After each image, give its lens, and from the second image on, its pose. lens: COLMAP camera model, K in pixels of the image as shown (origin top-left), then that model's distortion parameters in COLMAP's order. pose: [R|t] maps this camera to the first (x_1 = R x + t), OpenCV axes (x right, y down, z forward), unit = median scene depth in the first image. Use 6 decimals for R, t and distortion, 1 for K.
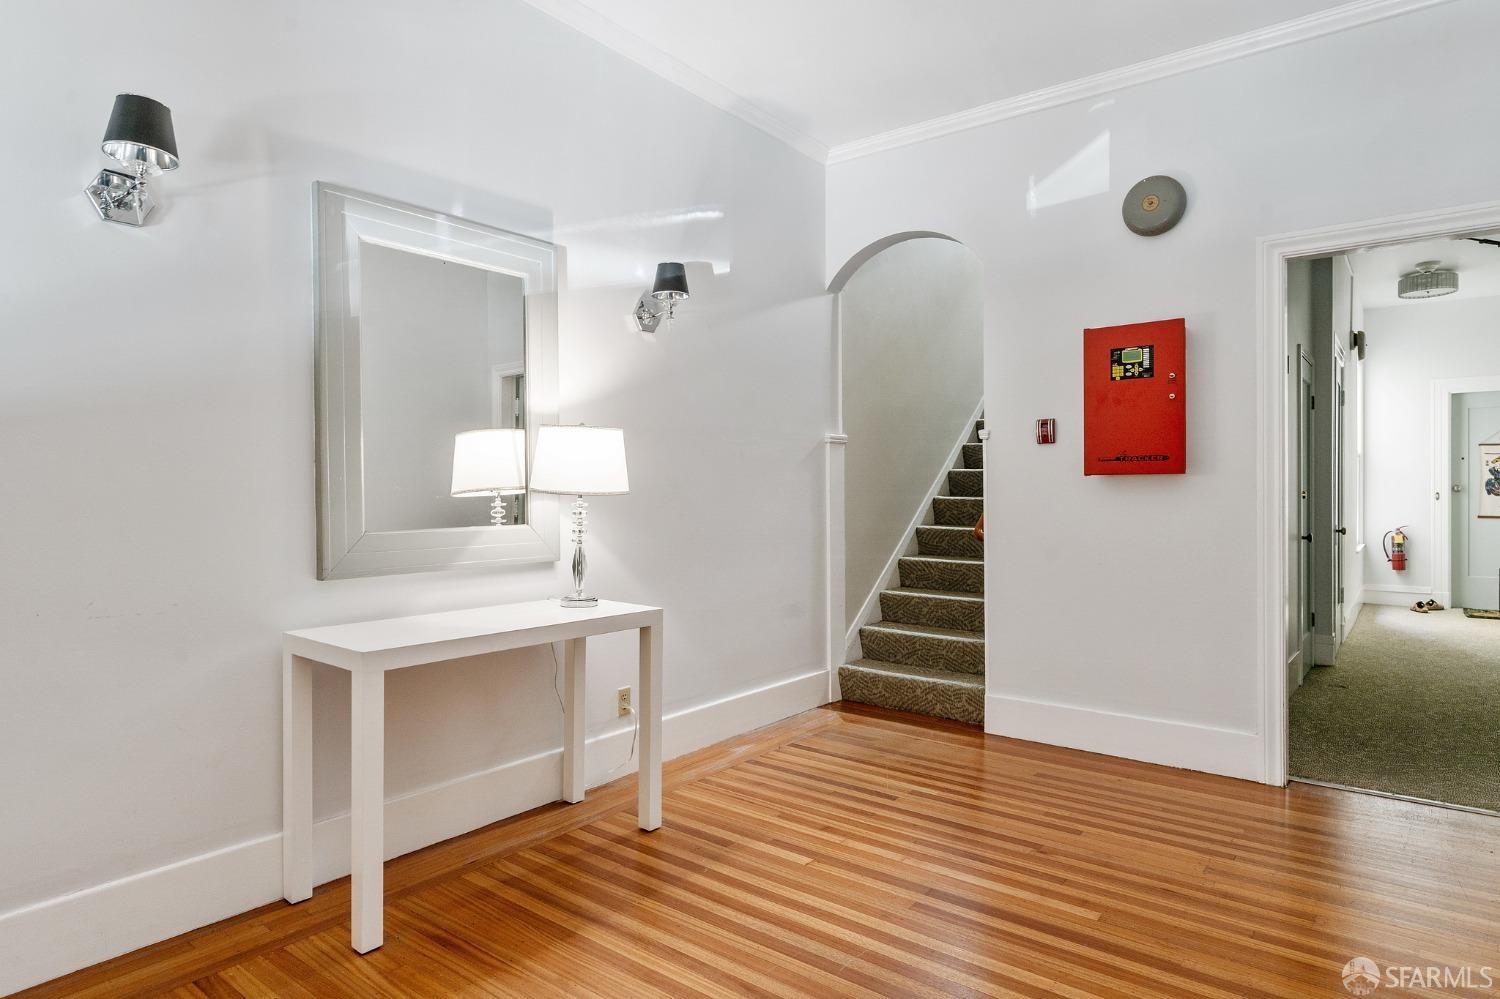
lens RADIAL K [[864.6, 0, 749.5], [0, 864.6, 502.2], [0, 0, 1]] dist [-0.000804, 0.000087]
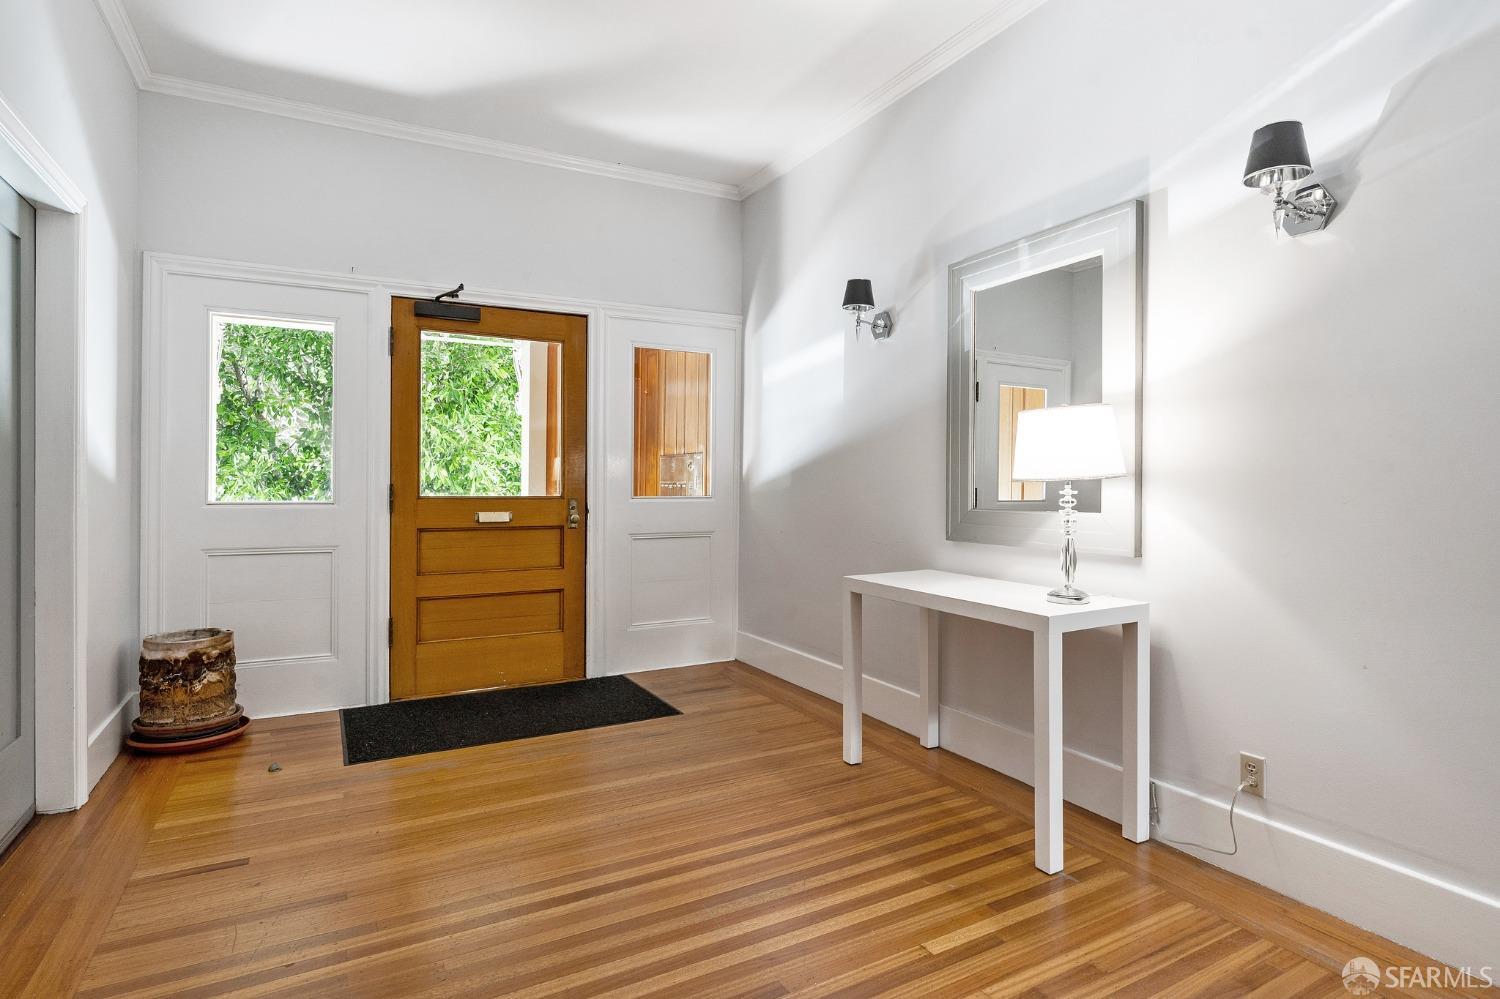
lens RADIAL K [[771.6, 0, 748.6], [0, 771.6, 505.1], [0, 0, 1]] dist [-0.004324, 0.001423]
pose [[-0.393575, 0.026909, -0.918899, 0.759291], [-0.015246, 0.999243, 0.035792, -0.009948], [0.919166, 0.028096, -0.392867, 1.104532]]
